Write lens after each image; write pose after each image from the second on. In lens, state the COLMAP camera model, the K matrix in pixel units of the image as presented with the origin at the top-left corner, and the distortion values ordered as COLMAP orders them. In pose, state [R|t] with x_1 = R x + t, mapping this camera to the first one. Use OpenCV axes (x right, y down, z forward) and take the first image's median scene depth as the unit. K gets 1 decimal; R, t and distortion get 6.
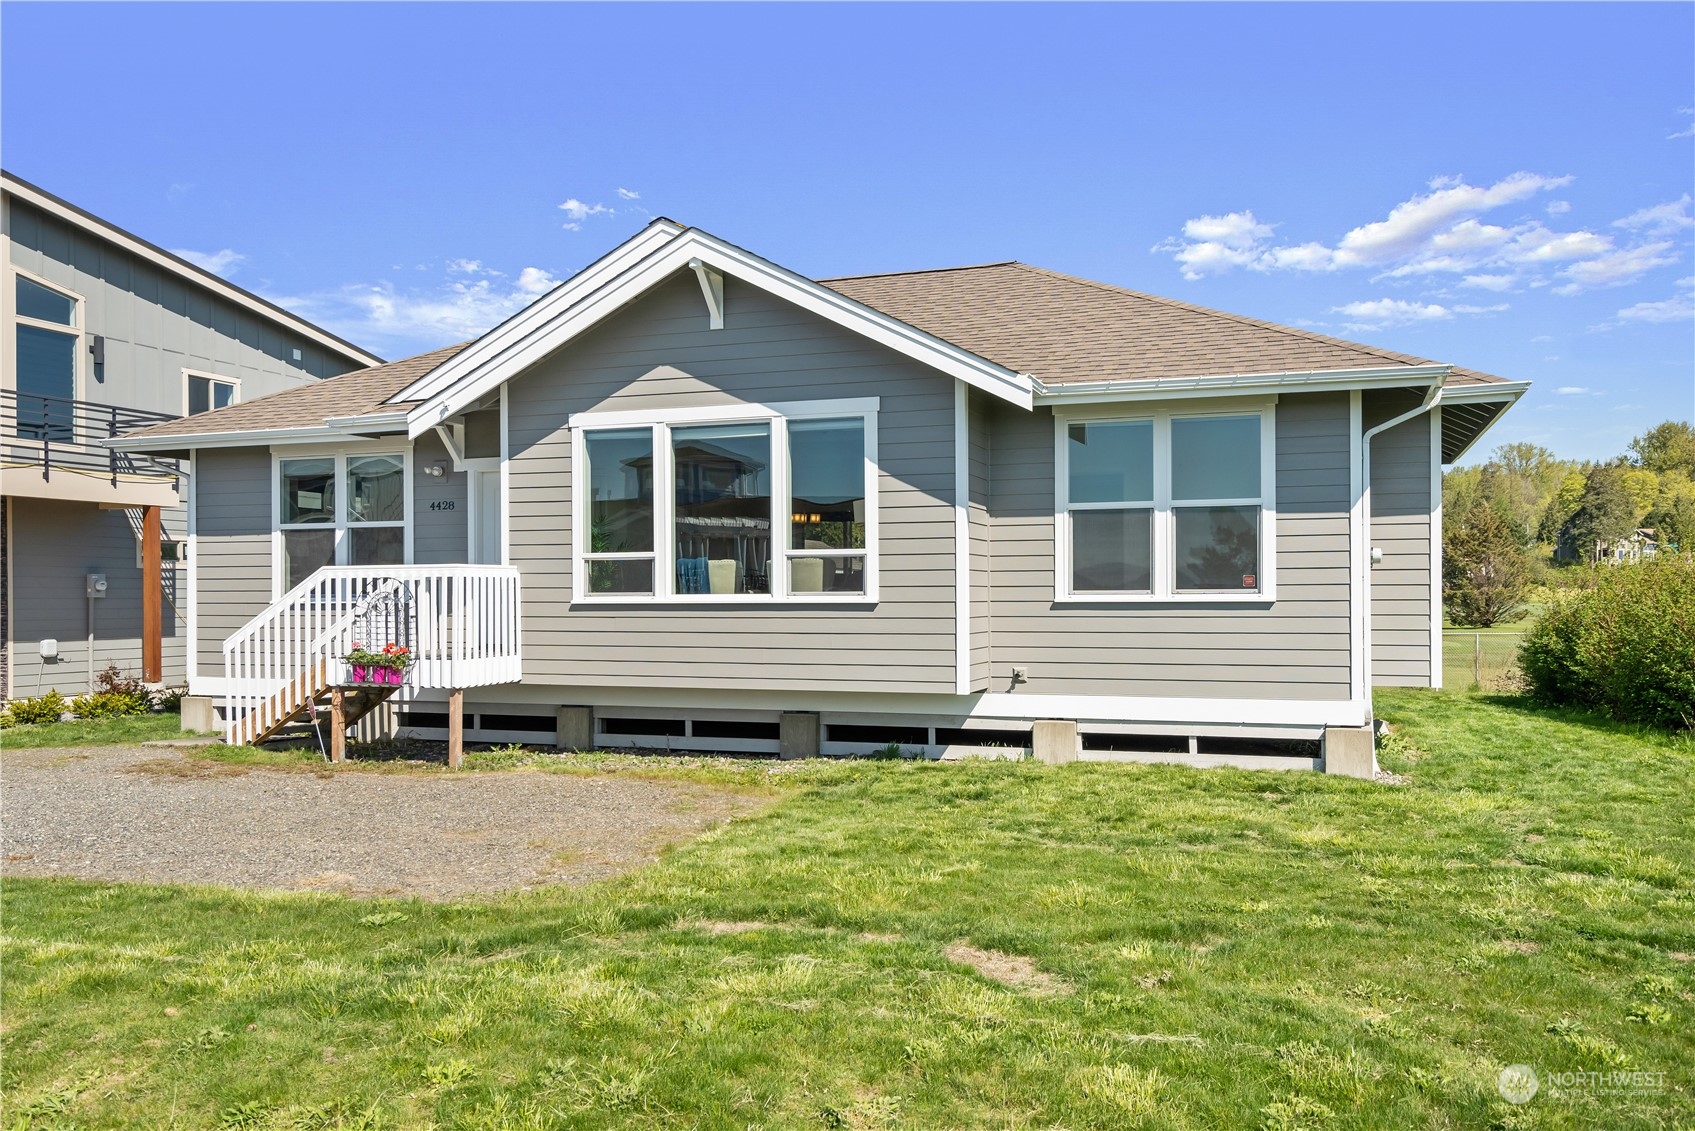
lens RADIAL K [[1371.5, 0, 846.1], [0, 1371.5, 605.9], [0, 0, 1]] dist [0.007854, 0.002254]
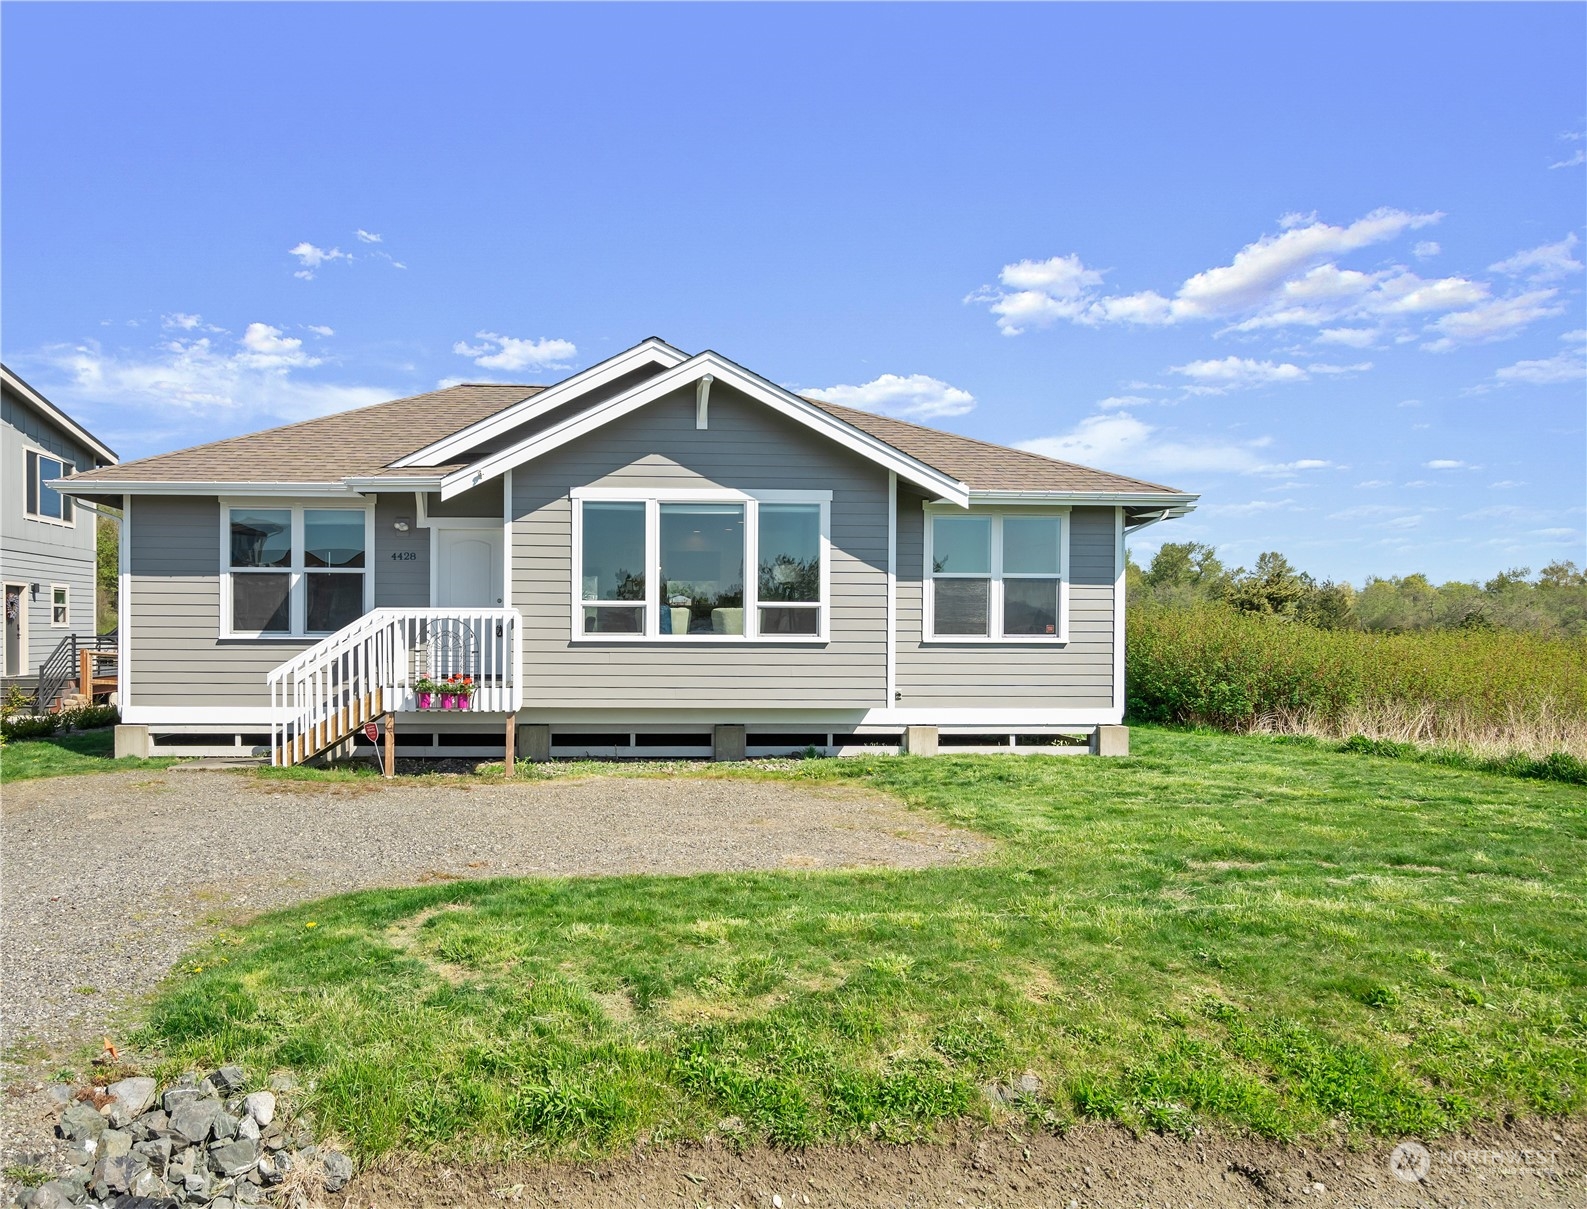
lens RADIAL K [[1087.9, 0, 623.1], [0, 1087.9, 650.5], [0, 0, 1]] dist [-0.003854, 0.001549]
pose [[0.923576, 0.002341, 0.383408, -0.555506], [-0.005789, 0.999953, 0.007841, -0.001339], [-0.383372, -0.009461, 0.923546, 0.082042]]
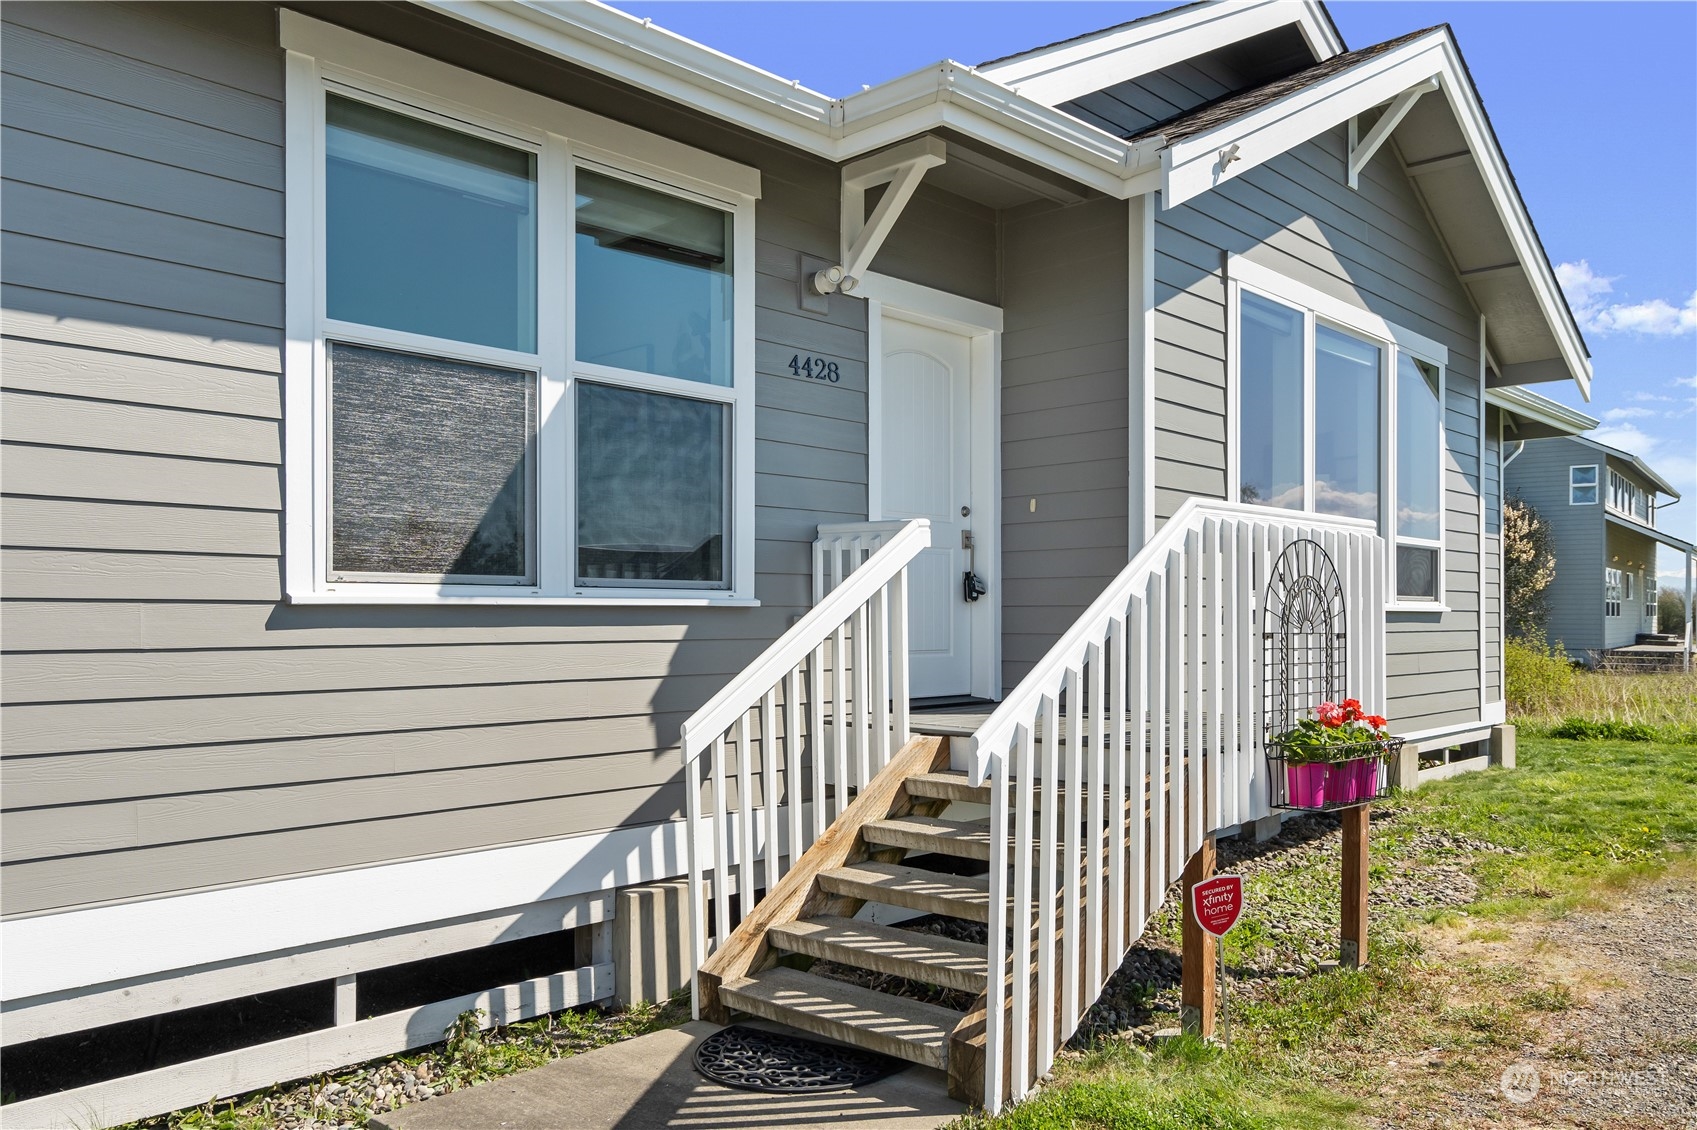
lens RADIAL K [[1244.8, 0, 850.8], [0, 1244.8, 618.4], [0, 0, 1]] dist [0.000685, 0.000129]
pose [[0.418350, 0.002705, 0.908282, -0.728337], [0.004009, 0.999980, -0.004824, 0.003601], [-0.908277, 0.005660, 0.418330, 0.973109]]
